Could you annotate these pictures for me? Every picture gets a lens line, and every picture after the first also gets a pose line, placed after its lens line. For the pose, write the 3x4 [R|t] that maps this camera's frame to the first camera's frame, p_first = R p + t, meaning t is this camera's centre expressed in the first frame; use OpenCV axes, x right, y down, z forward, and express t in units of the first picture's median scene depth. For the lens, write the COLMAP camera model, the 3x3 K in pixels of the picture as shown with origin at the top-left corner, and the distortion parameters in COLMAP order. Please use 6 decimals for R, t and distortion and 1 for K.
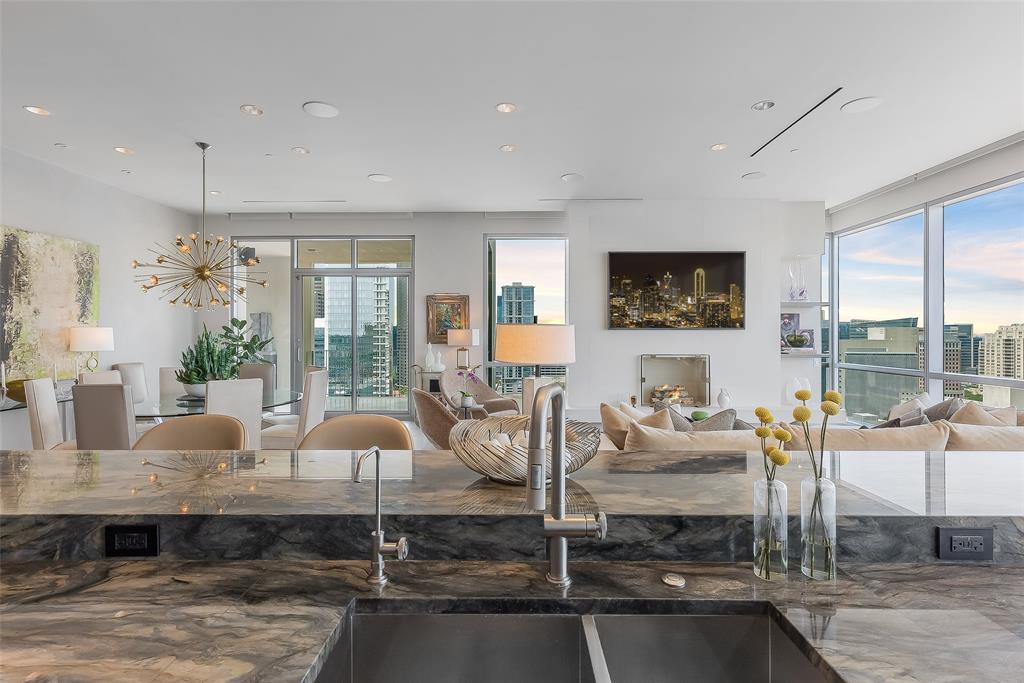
lens RADIAL K [[488.9, 0, 500.2], [0, 488.9, 340.2], [0, 0, 1]] dist [-0.021898, 0.000088]
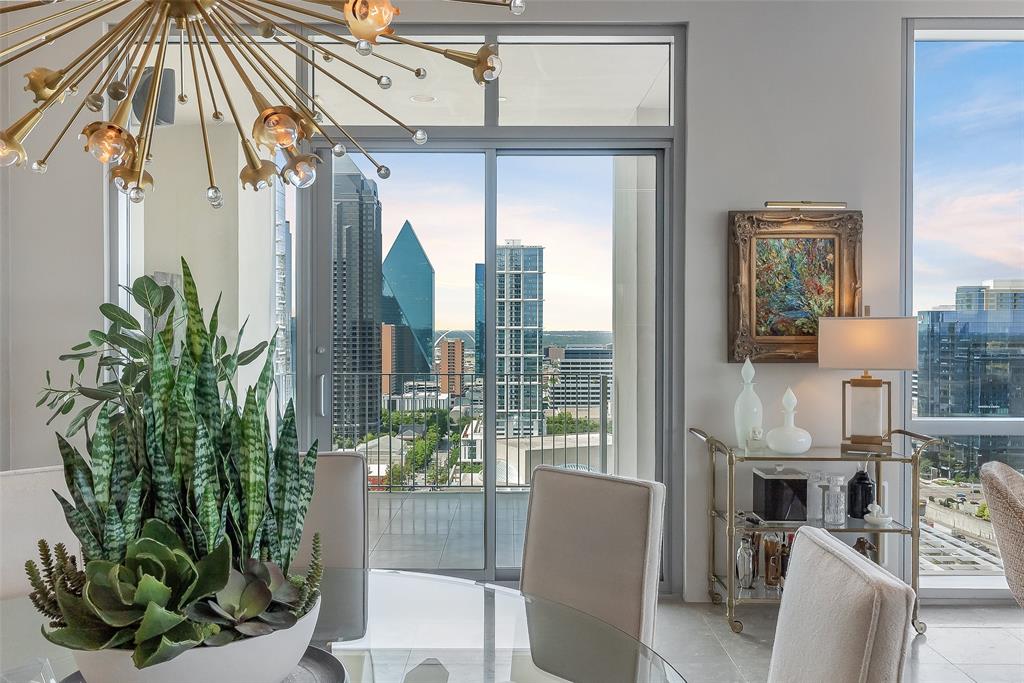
lens RADIAL K [[868.5, 0, 486.4], [0, 868.5, 344.2], [0, 0, 1]] dist [-0.021247, -0.004528]
pose [[0.999943, -0.000167, 0.010695, -0.349910], [0.000148, 0.999998, 0.001760, -0.005267], [-0.010695, -0.001758, 0.999941, 0.480390]]
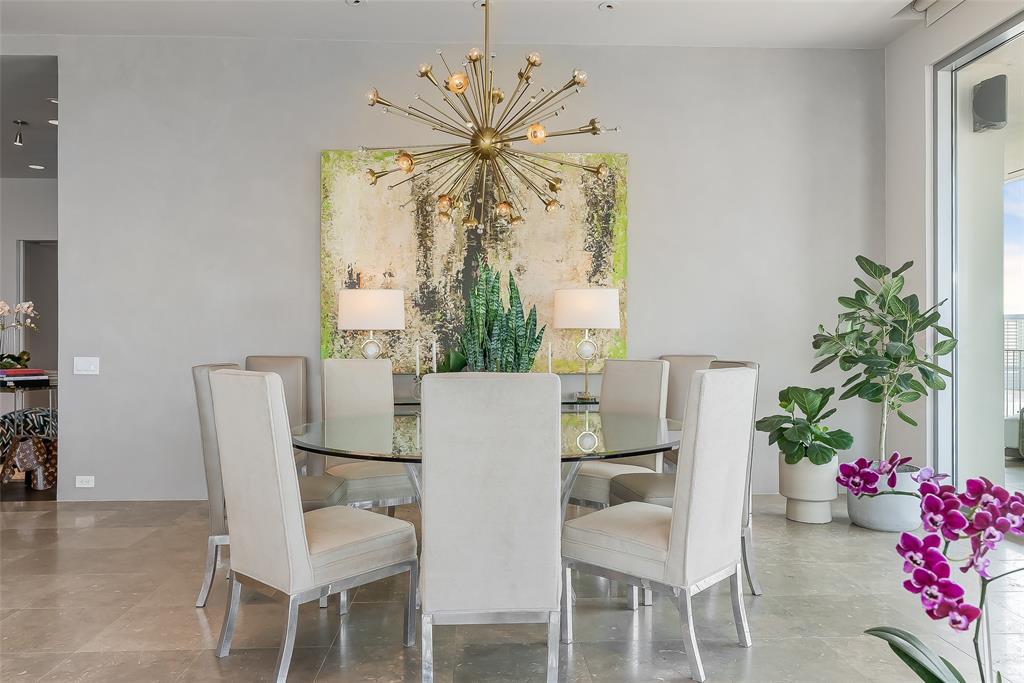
lens RADIAL K [[712.2, 0, 518.2], [0, 712.2, 337.5], [0, 0, 1]] dist [0.003473, 0.001712]
pose [[0.088822, 0.002907, -0.996043, 0.018309], [-0.016043, 0.999870, 0.001487, 0.024803], [0.995918, 0.015848, 0.088857, 0.663179]]
